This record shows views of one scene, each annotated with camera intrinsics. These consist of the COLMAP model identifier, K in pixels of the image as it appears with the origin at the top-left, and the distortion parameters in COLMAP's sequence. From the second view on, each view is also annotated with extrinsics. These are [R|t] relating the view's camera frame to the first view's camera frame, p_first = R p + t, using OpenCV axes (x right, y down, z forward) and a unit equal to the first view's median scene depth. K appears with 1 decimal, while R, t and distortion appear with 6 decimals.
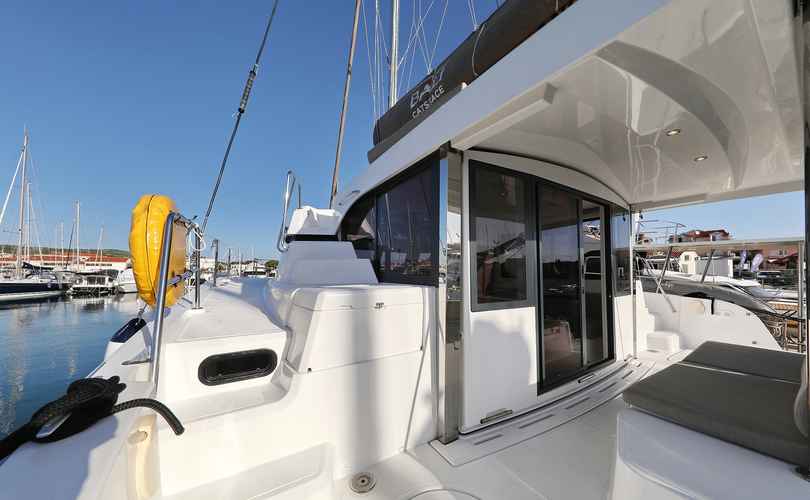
lens RADIAL K [[259.5, 0, 403.1], [0, 259.5, 271.4], [0, 0, 1]] dist [0.000106, 0.000113]
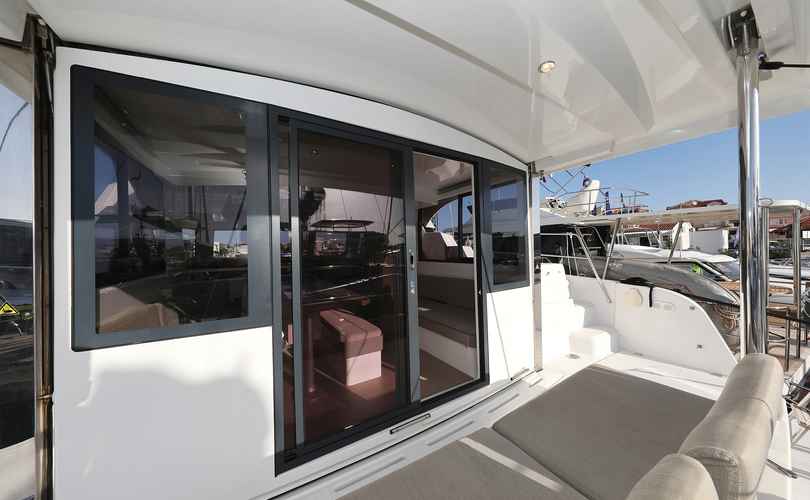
lens RADIAL K [[256.6, 0, 405.0], [0, 256.6, 250.0], [0, 0, 1]] dist [0.001796, 0.000105]
pose [[0.999713, -0.022461, -0.008279, 0.476733], [0.022507, 0.999732, 0.005459, -0.021851], [0.008155, -0.005644, 0.999951, 0.236333]]
